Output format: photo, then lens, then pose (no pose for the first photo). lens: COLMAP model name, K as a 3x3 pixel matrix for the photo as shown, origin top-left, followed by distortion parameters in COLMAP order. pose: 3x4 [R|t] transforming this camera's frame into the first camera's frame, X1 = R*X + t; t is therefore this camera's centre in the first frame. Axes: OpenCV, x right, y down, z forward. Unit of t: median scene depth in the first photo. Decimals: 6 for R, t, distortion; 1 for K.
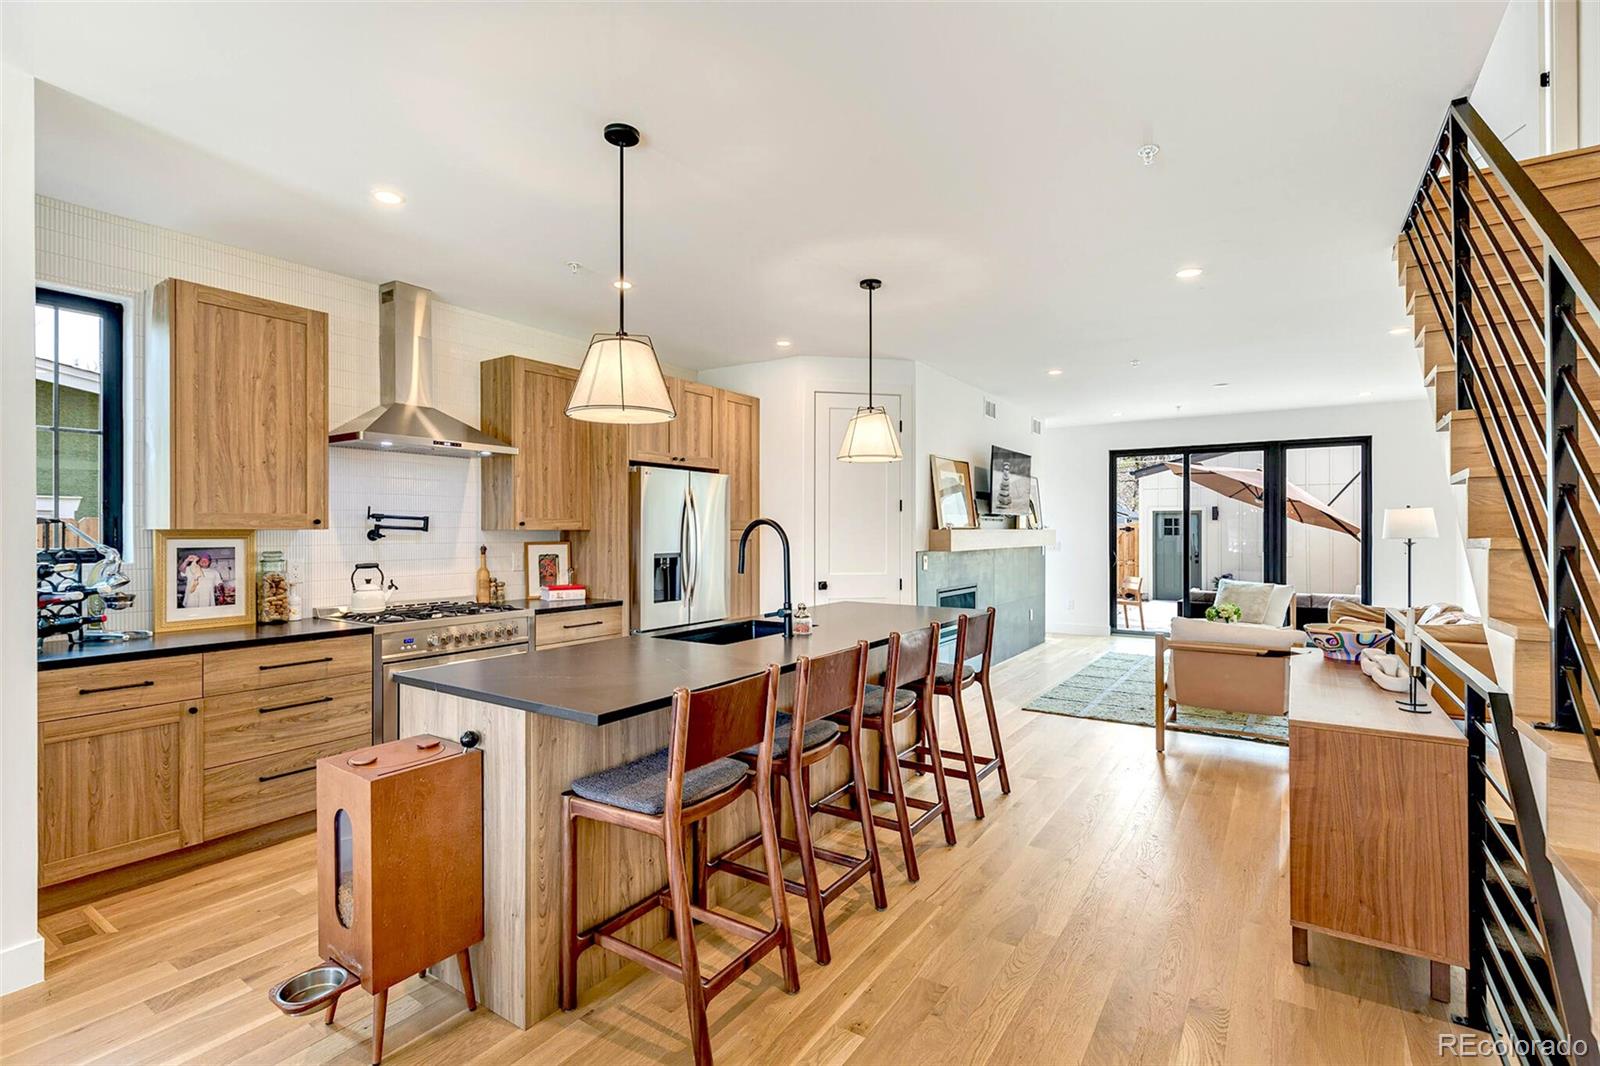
lens RADIAL K [[730.1, 0, 785.1], [0, 730.1, 525.9], [0, 0, 1]] dist [0.030301, -0.000472]
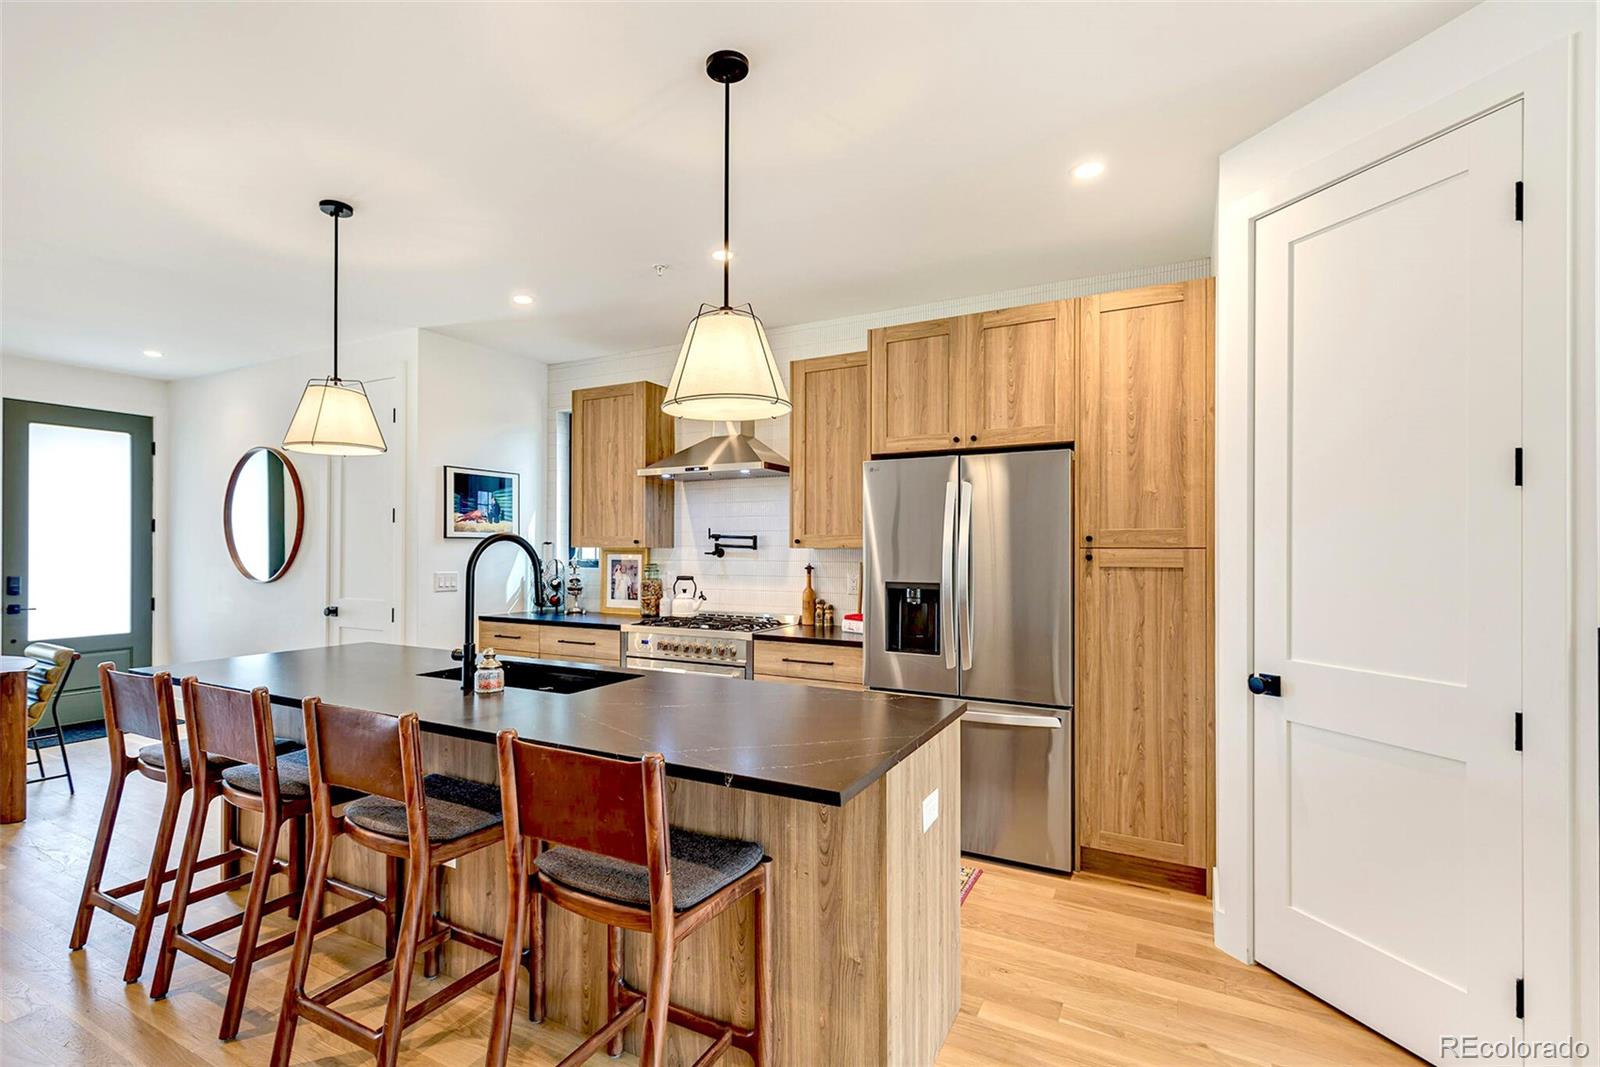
lens RADIAL K [[730.1, 0, 771.0], [0, 730.1, 549.1], [0, 0, 1]] dist [0.030301, -0.000472]
pose [[0.107697, -0.001129, -0.994183, 0.563559], [0.002978, 0.999995, -0.000813, 0.007319], [0.994179, -0.002873, 0.107700, 0.892824]]
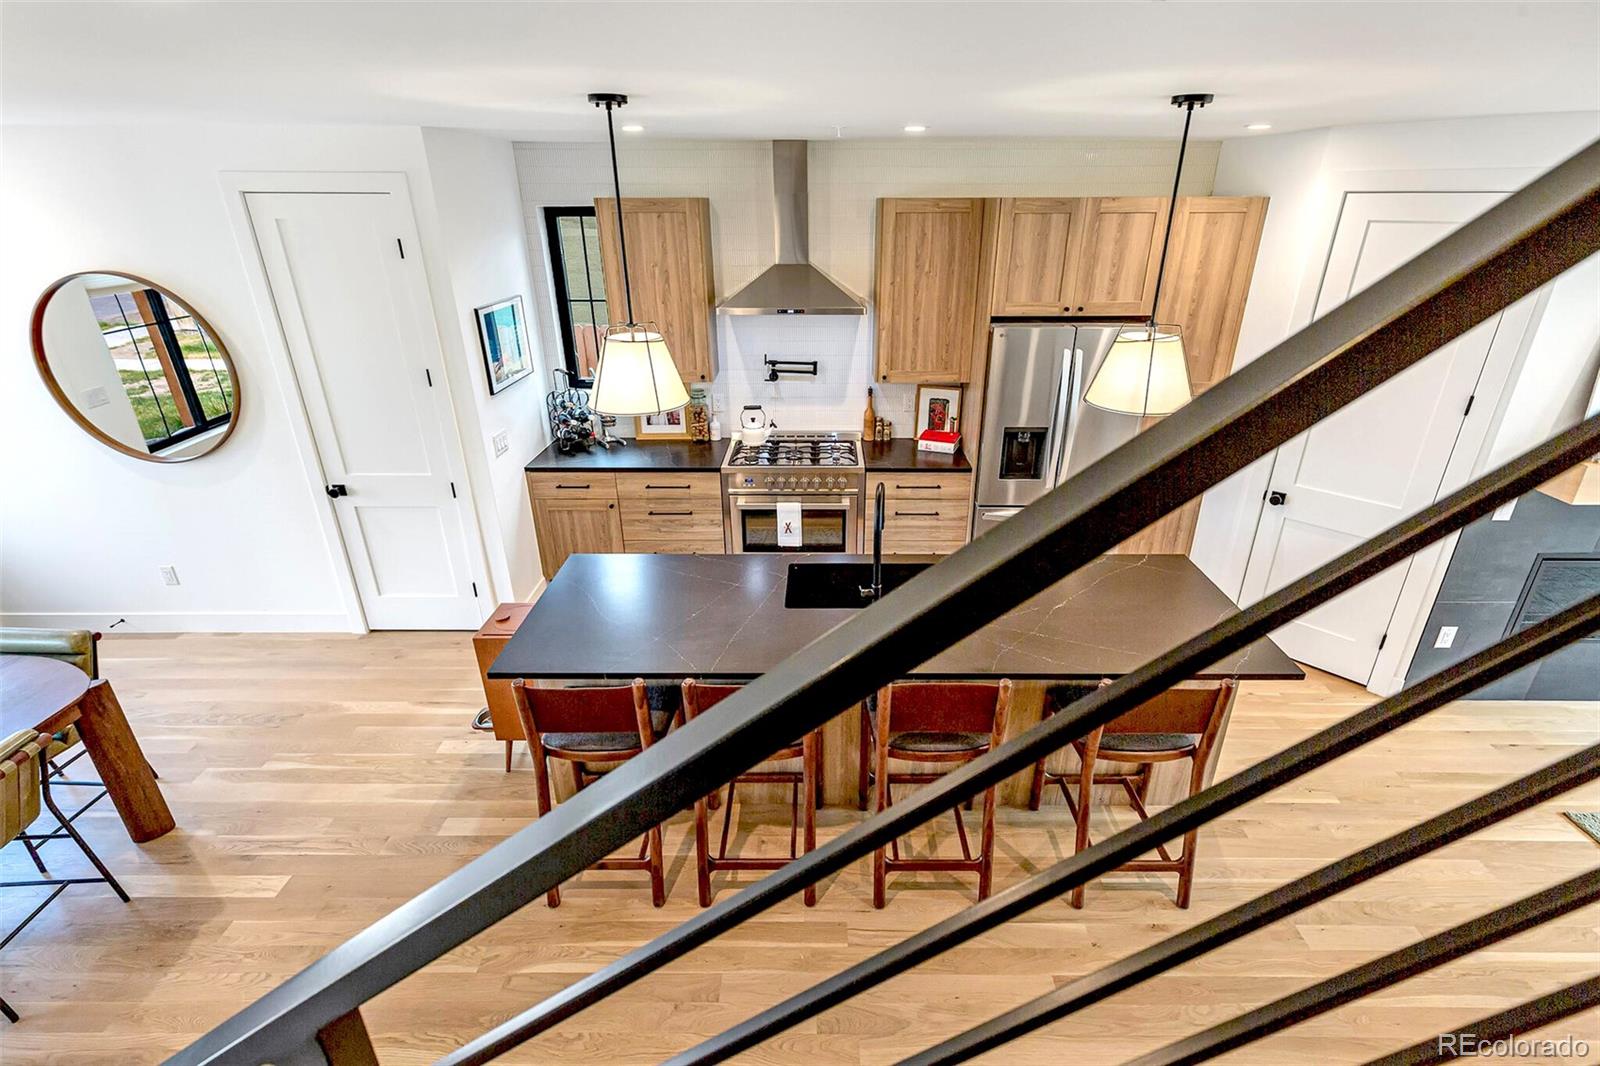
lens RADIAL K [[730.1, 0, 832.8], [0, 730.1, 521.7], [0, 0, 1]] dist [0.030301, -0.000472]
pose [[0.576408, 0.328504, -0.748224, 0.444894], [-0.000115, 0.915670, 0.401931, -0.235921], [0.817162, -0.231590, 0.527838, 0.363336]]
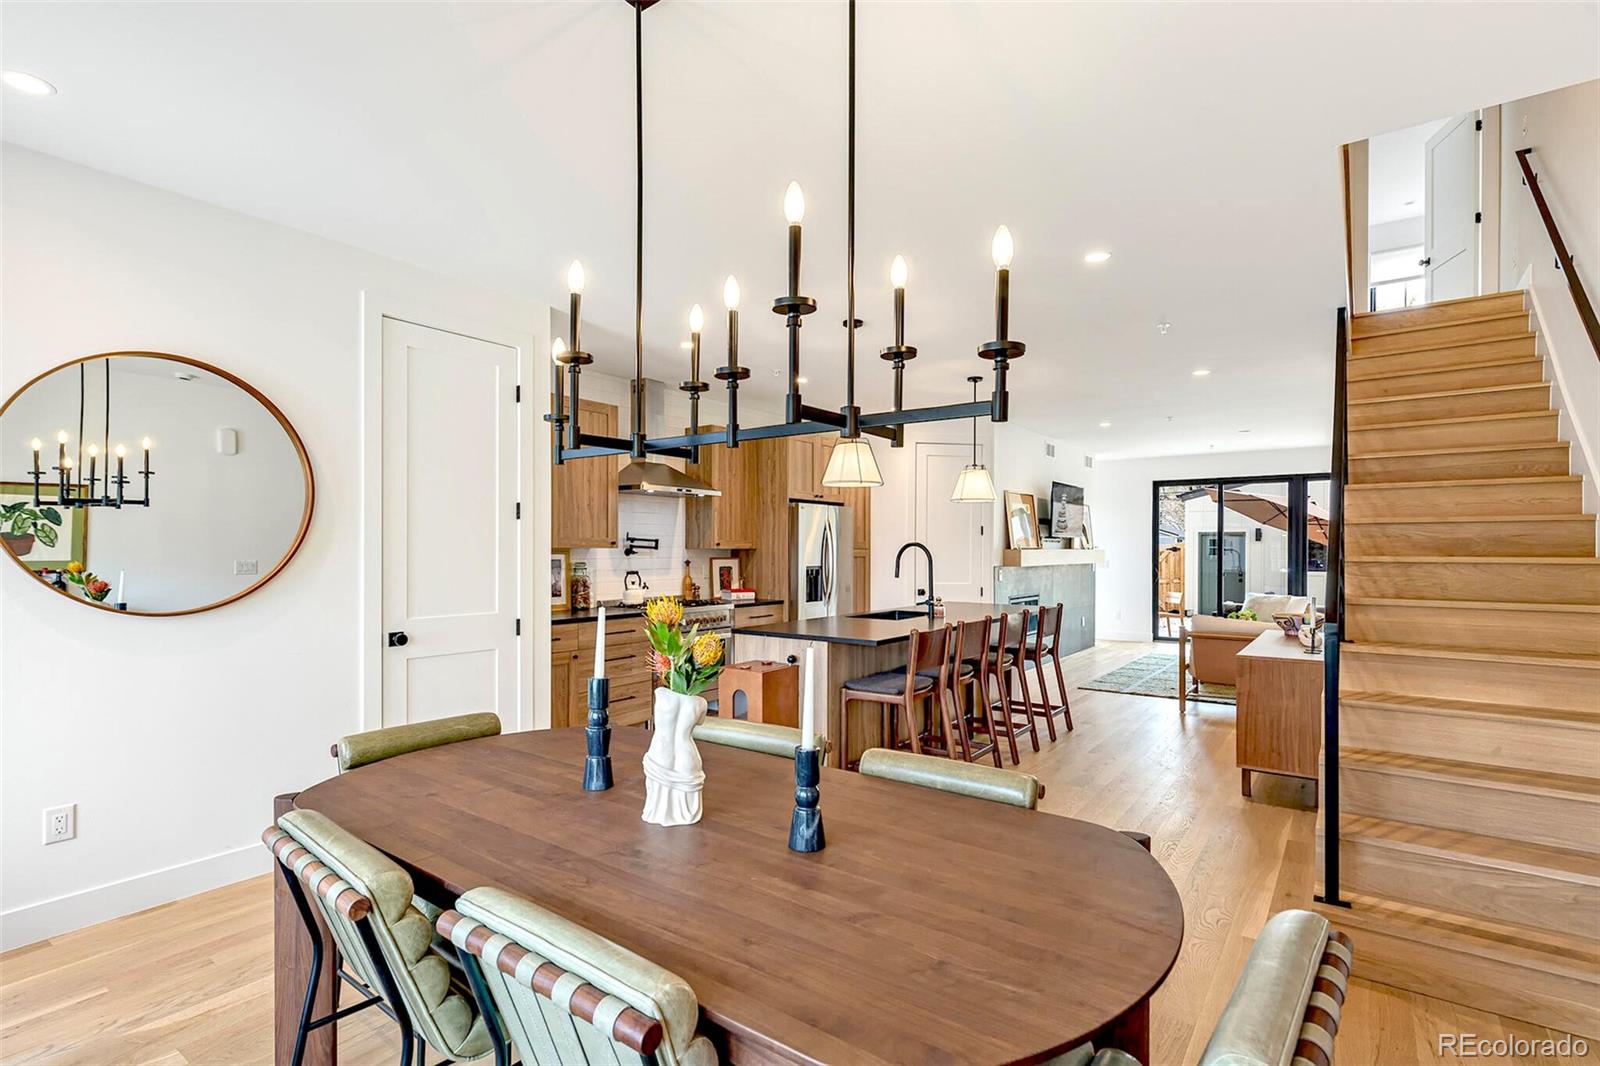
lens RADIAL K [[730.1, 0, 791.2], [0, 730.1, 546.5], [0, 0, 1]] dist [0.030301, -0.000472]
pose [[0.998837, 0.003663, -0.048074, -0.154667], [-0.003486, 0.999987, 0.003762, -0.004652], [0.048088, -0.003590, 0.998837, -0.406366]]
